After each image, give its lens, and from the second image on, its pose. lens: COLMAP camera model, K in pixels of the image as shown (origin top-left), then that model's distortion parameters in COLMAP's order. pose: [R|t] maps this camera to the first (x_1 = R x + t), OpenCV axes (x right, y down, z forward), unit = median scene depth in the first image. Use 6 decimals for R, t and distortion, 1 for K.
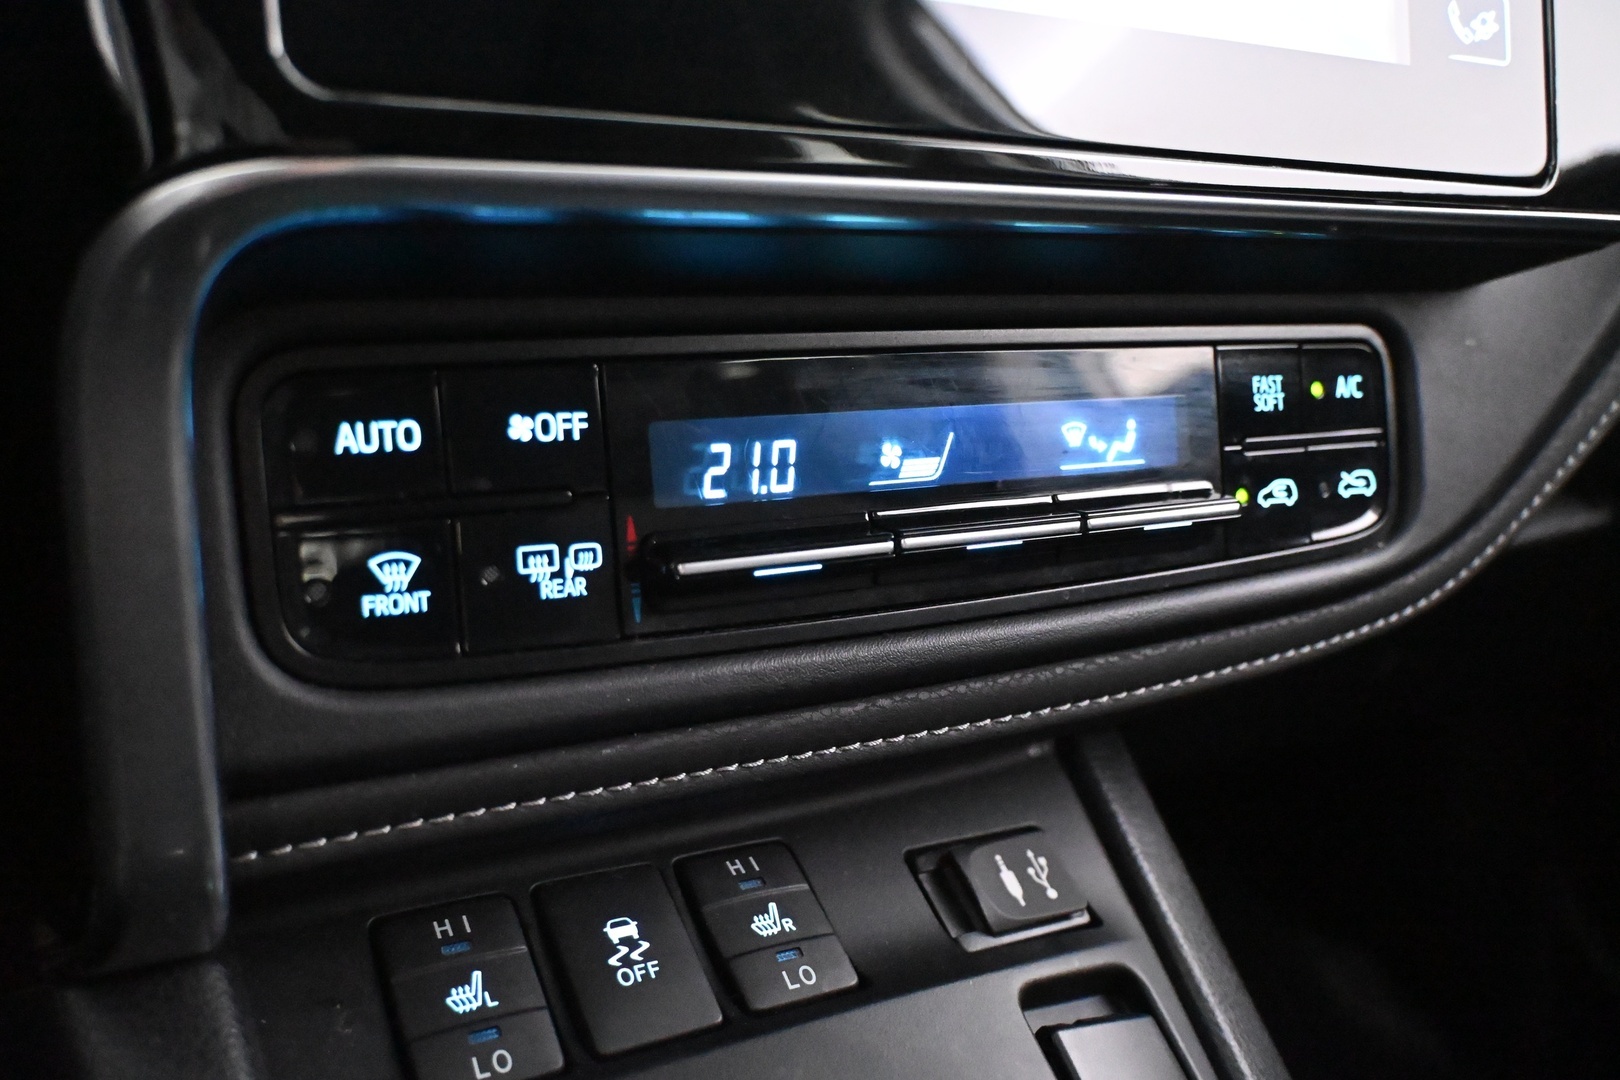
lens RADIAL K [[1407.6, 0, 802.7], [0, 1407.6, 538.1], [0, 0, 1]] dist [0.001007, -0.016585]
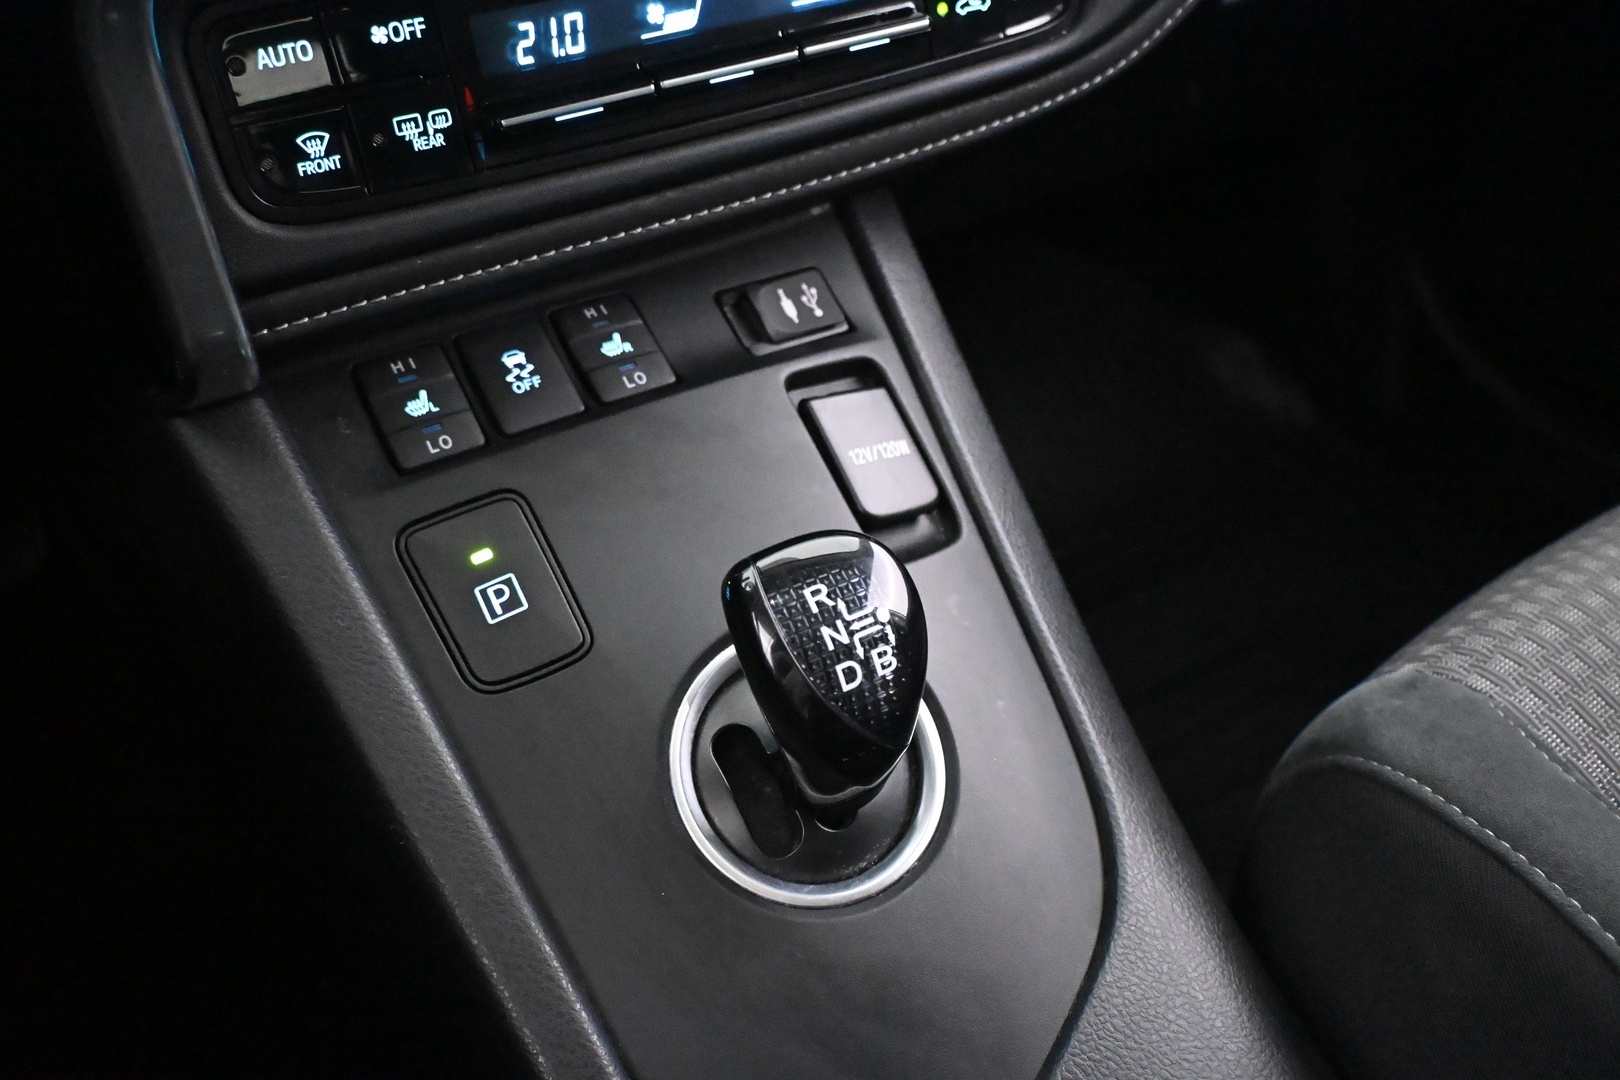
lens RADIAL K [[1407.6, 0, 808.0], [0, 1407.6, 542.8], [0, 0, 1]] dist [0.001007, -0.016585]
pose [[0.997048, -0.073856, -0.021005, 0.202802], [0.076153, 0.916110, 0.393628, -0.115370], [-0.009829, -0.394066, 0.919030, -0.482371]]
